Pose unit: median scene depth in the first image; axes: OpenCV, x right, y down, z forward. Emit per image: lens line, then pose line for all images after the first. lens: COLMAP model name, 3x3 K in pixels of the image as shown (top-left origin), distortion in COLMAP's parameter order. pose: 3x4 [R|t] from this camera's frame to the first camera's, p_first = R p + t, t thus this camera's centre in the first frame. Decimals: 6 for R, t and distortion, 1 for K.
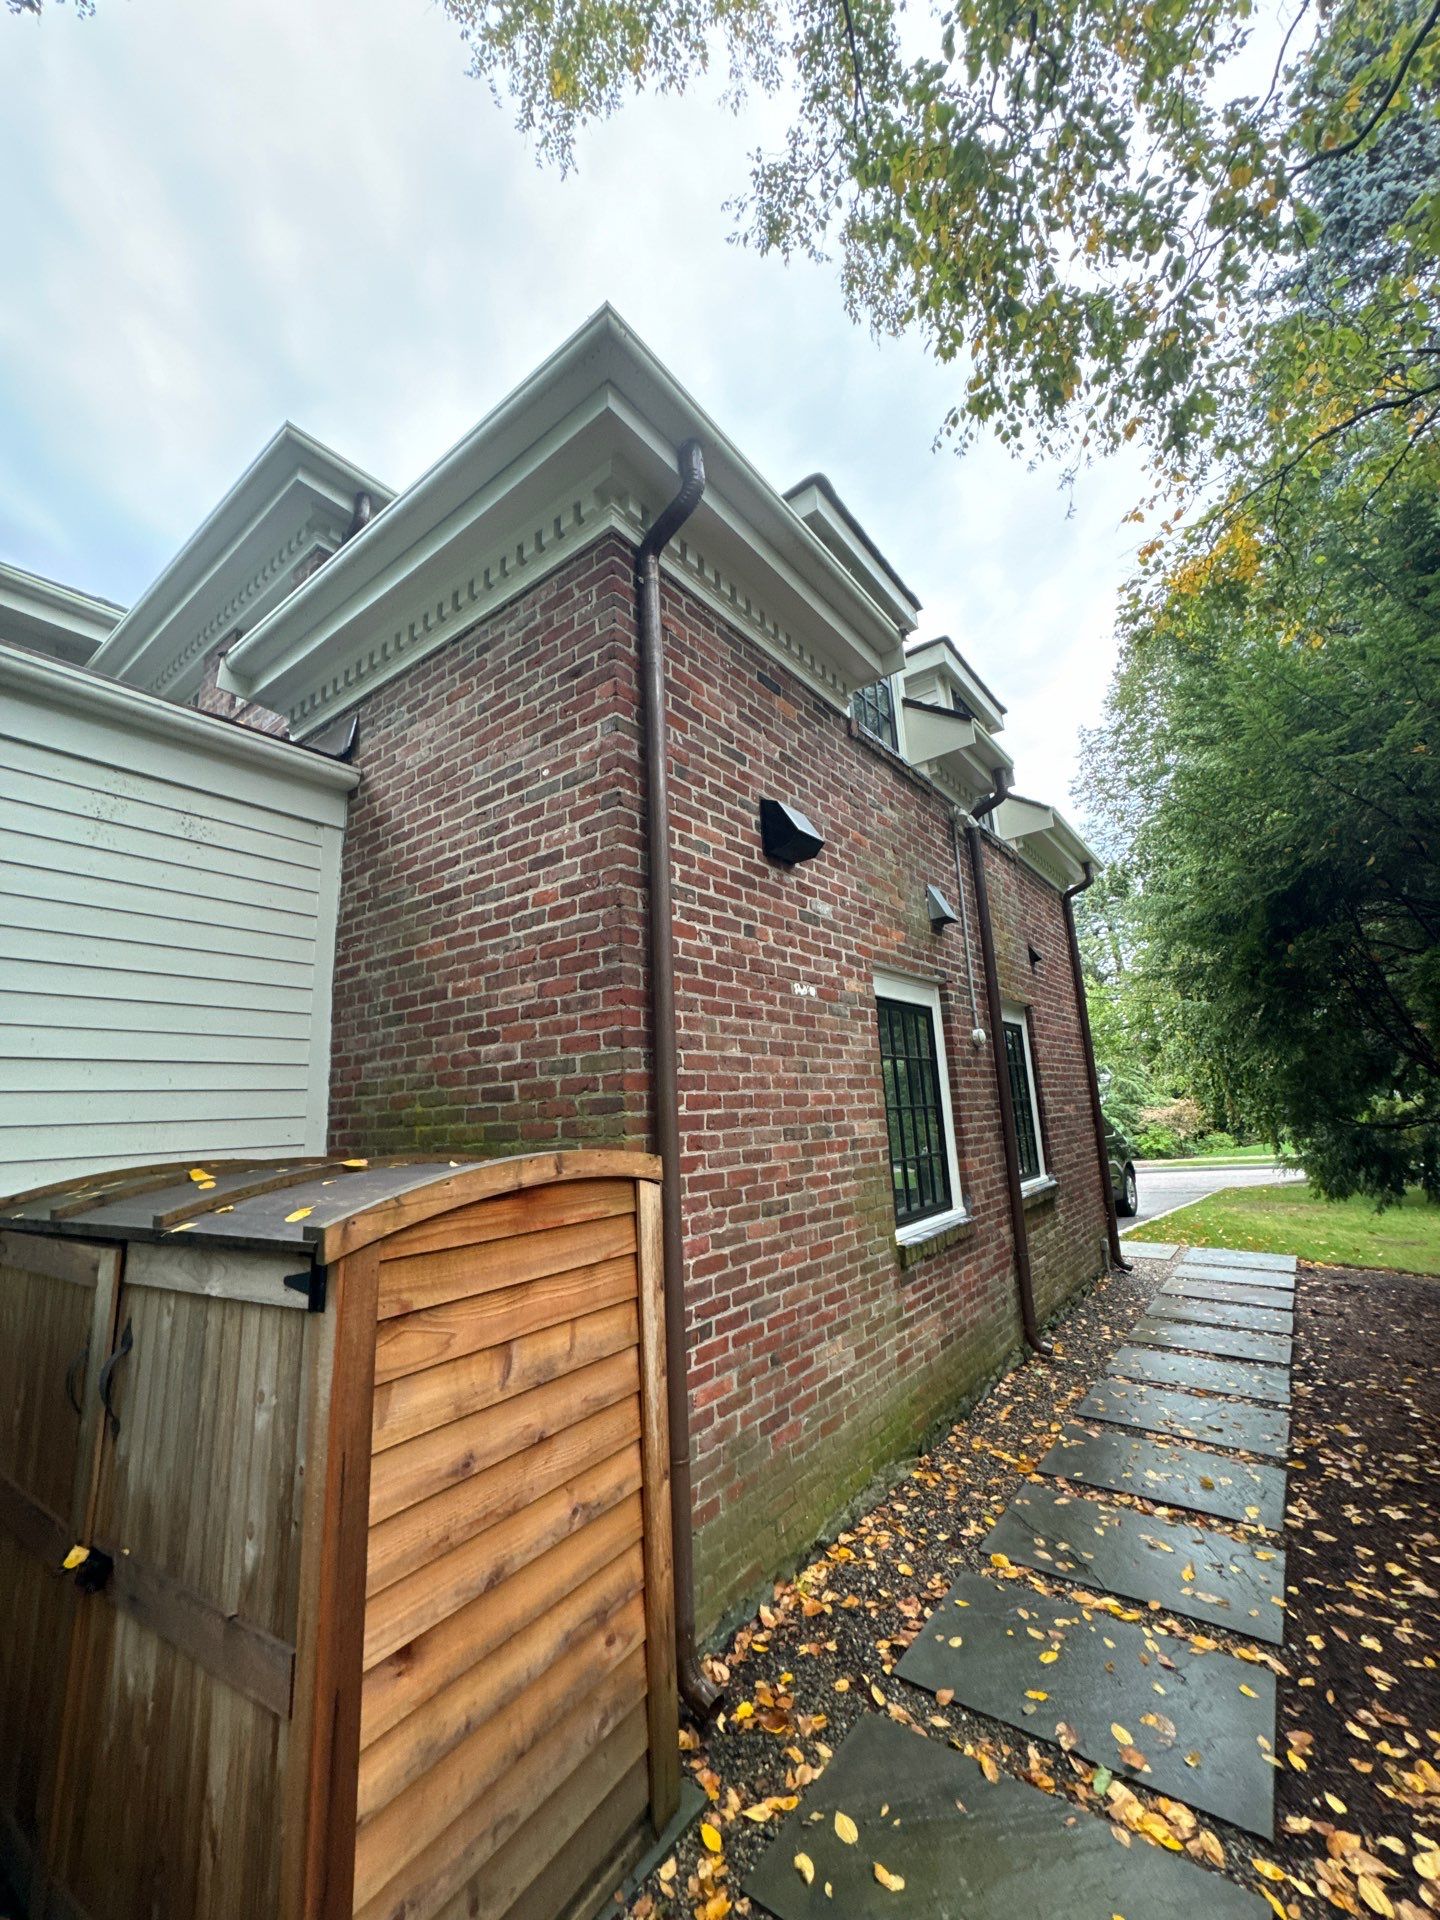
lens RADIAL K [[753.5, 0, 720.0], [0, 753.5, 960.0], [0, 0, 1]] dist [0.000418, -0.000507]
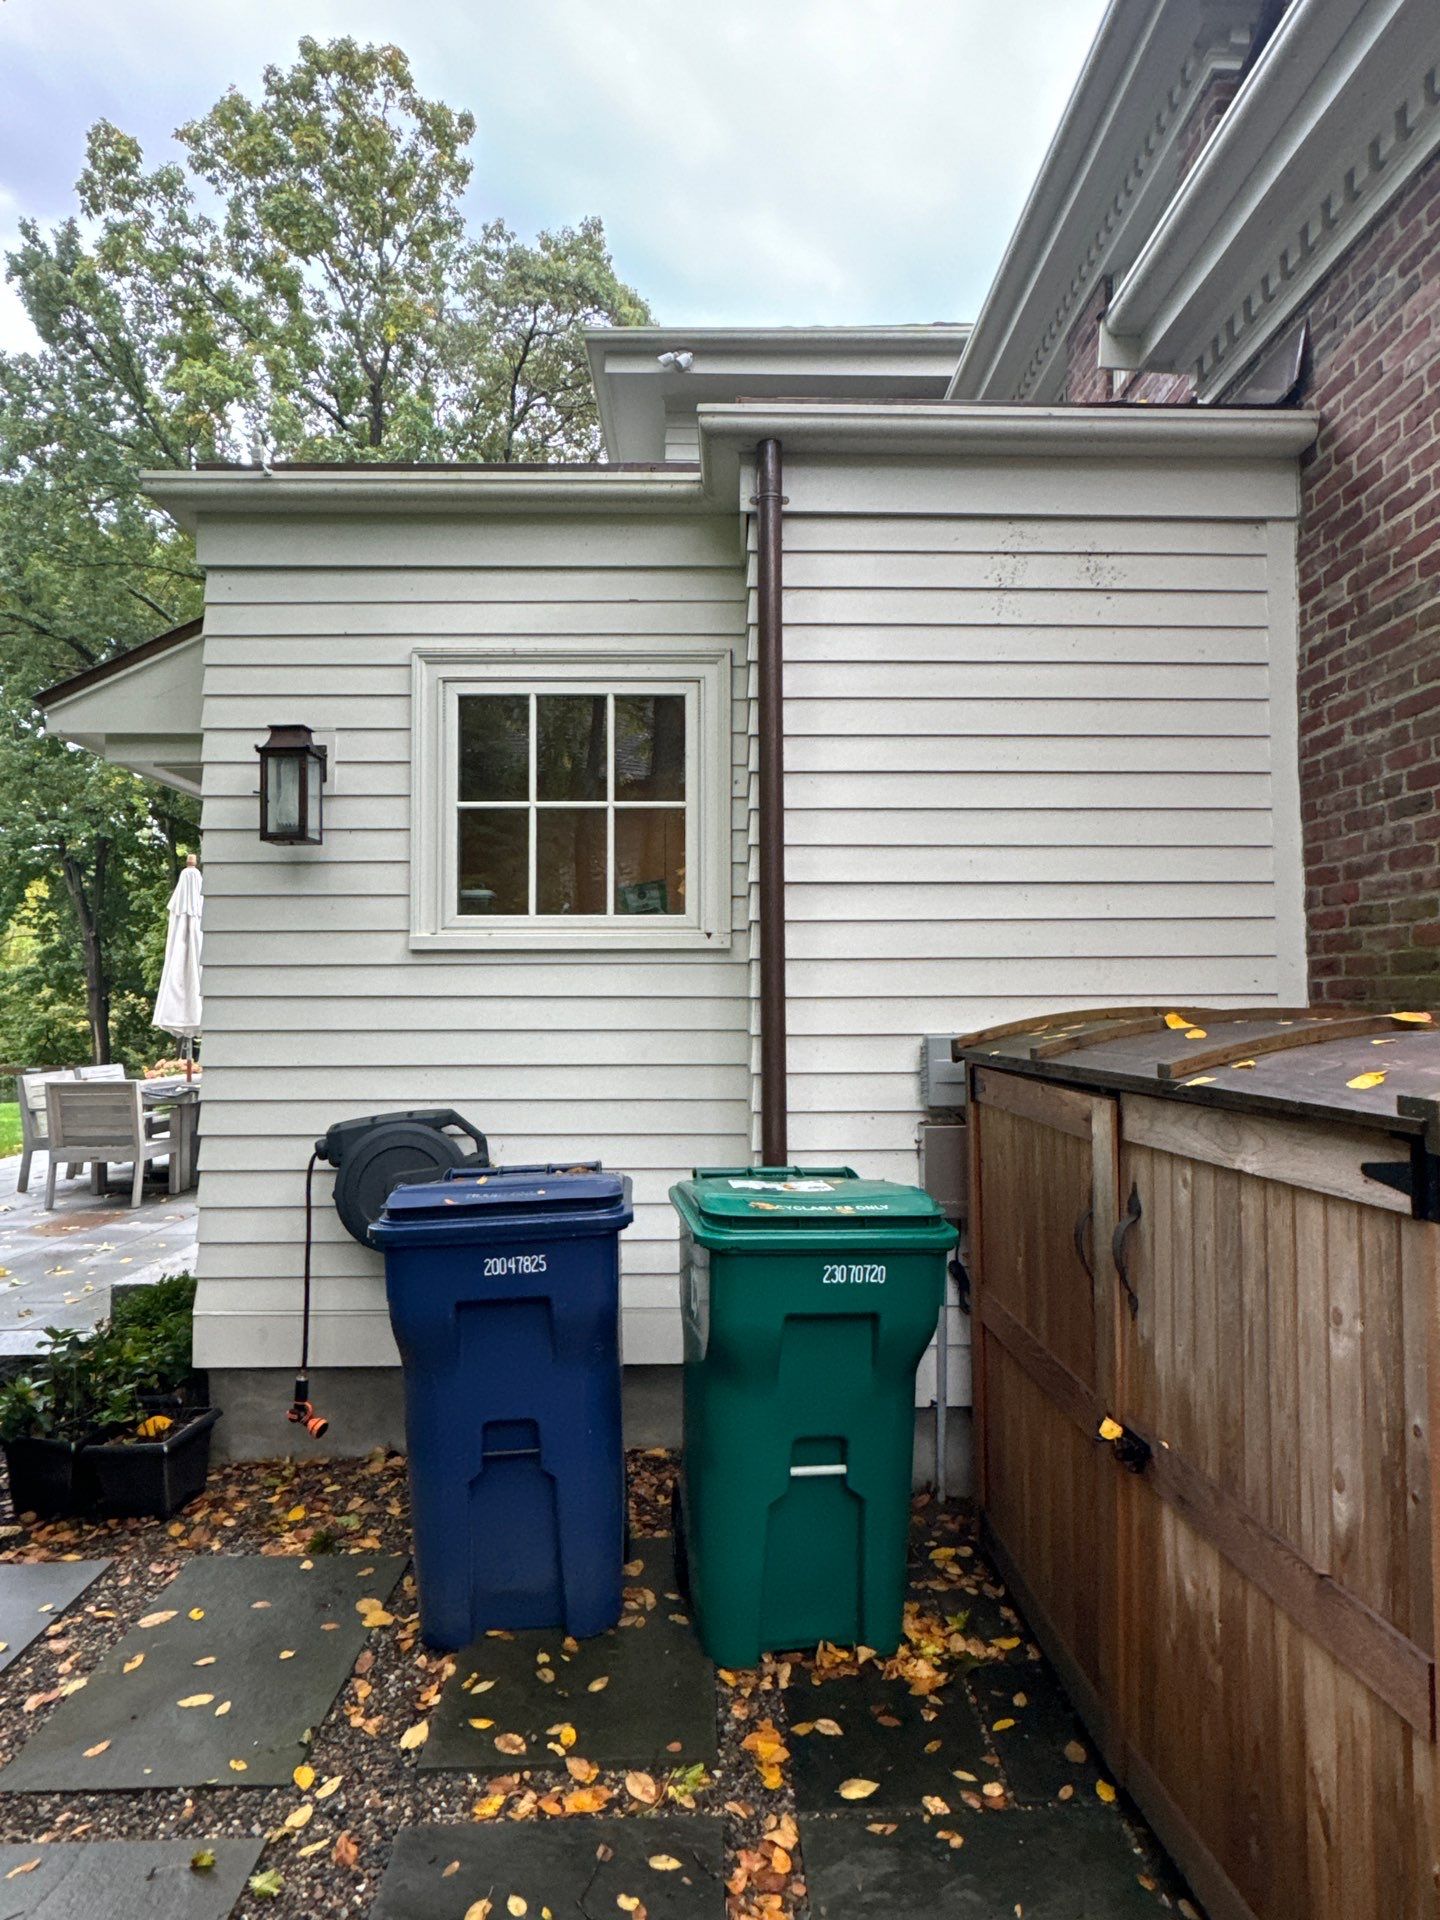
lens RADIAL K [[1093.6, 0, 720.0], [0, 1093.6, 960.0], [0, 0, 1]] dist [0.001441, -0.001088]
pose [[0.618741, 0.017334, -0.785404, -0.085964], [0.133946, 0.982789, 0.127214, 0.015920], [0.774092, -0.183914, 0.605770, -0.019660]]
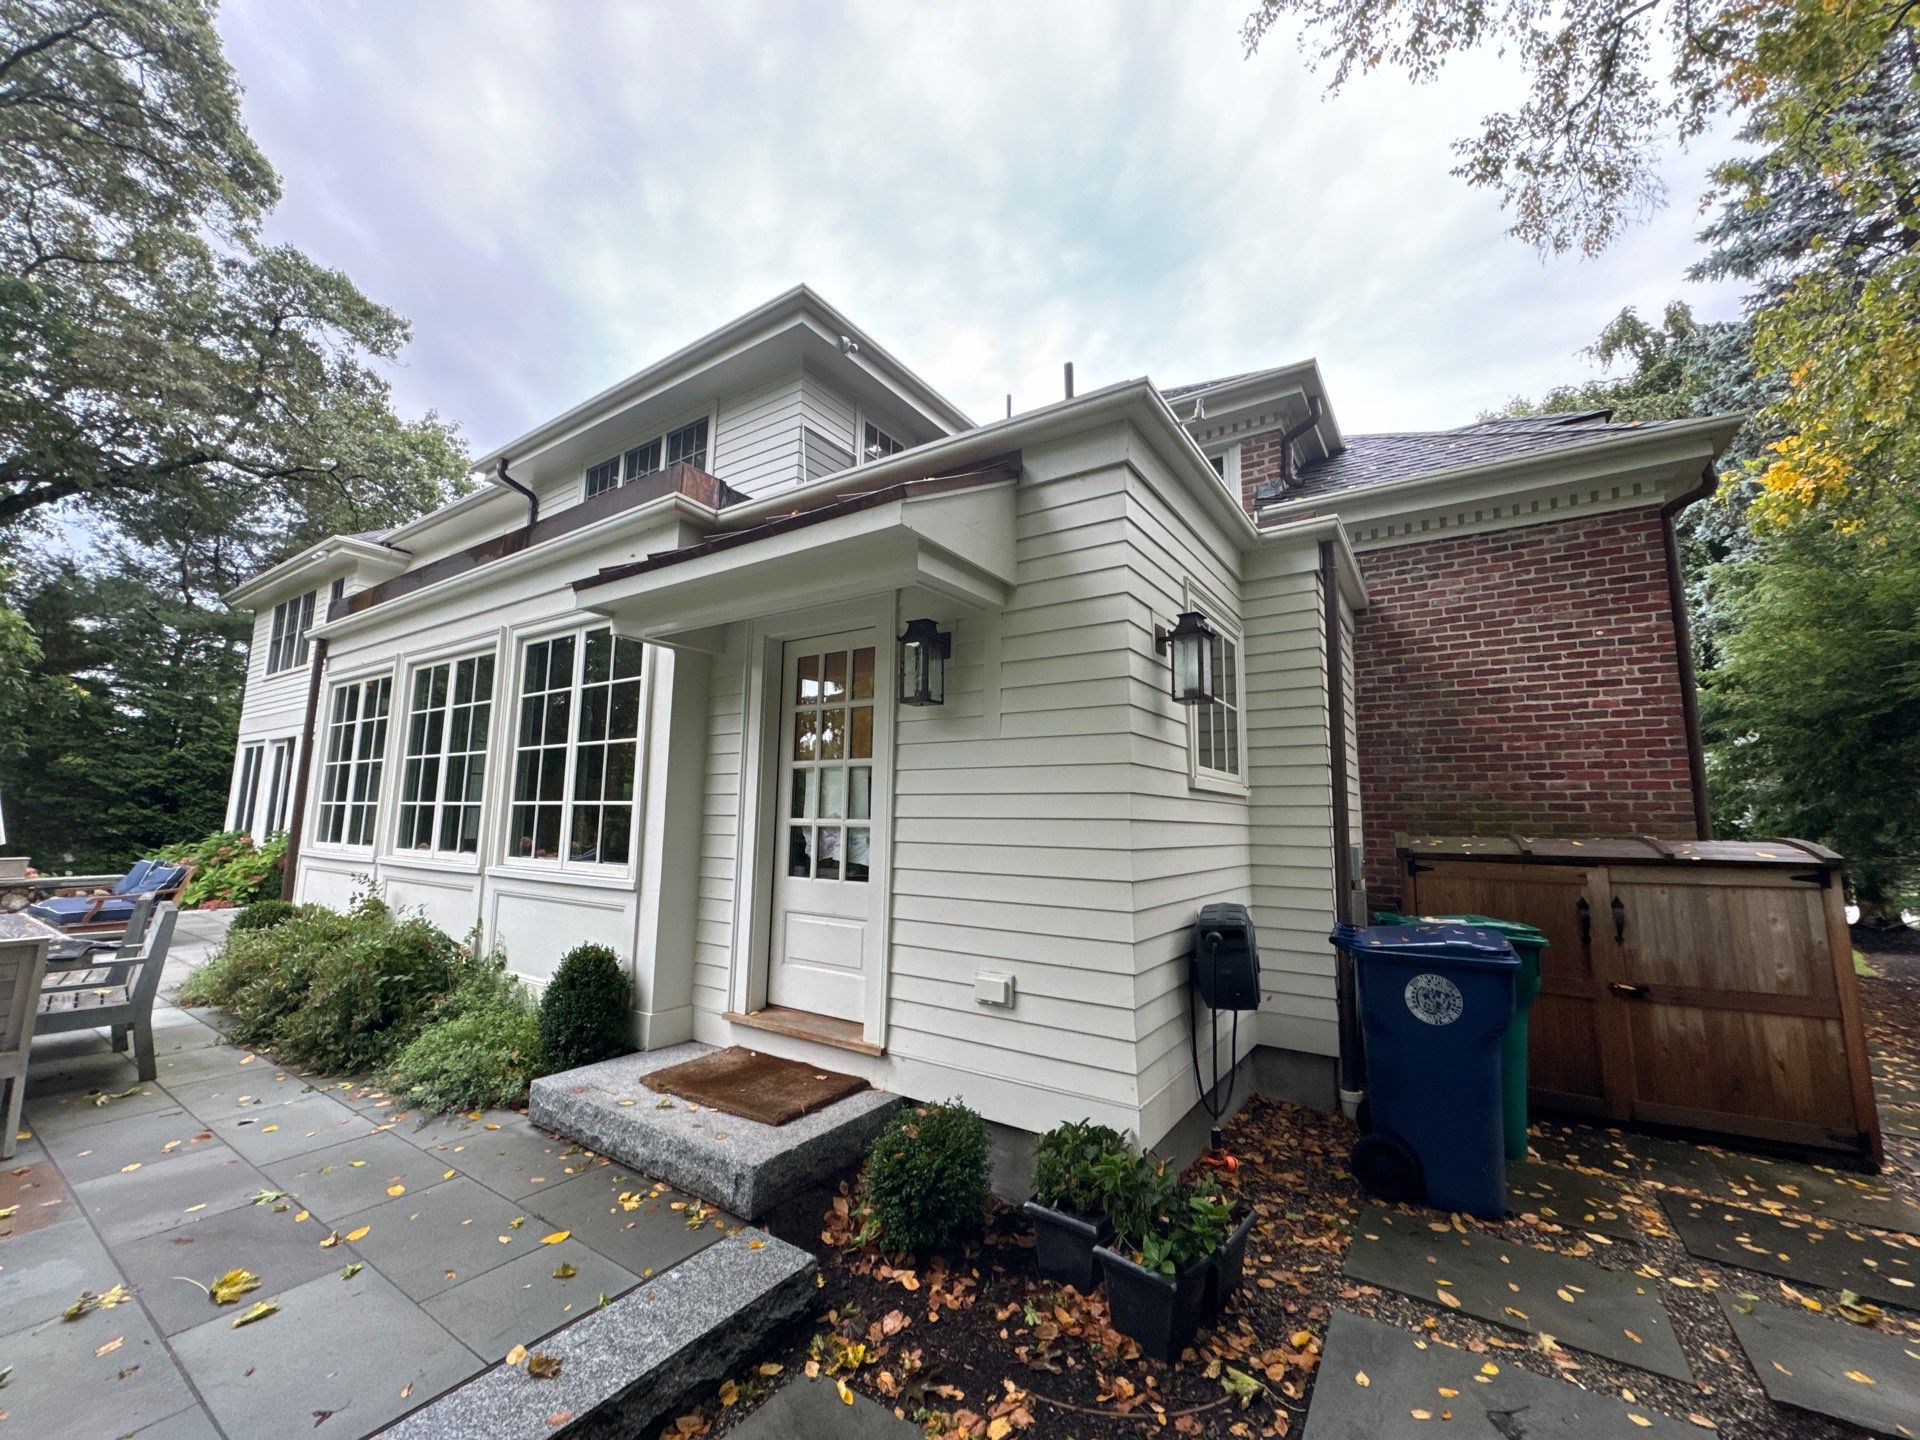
lens RADIAL K [[753.5, 0, 960.0], [0, 753.5, 720.0], [0, 0, 1]] dist [0.000418, -0.000507]
pose [[0.996287, 0.069859, 0.050313, -1.870410], [-0.073017, 0.995280, 0.063925, -0.044961], [-0.045609, -0.067362, 0.996686, -0.759134]]
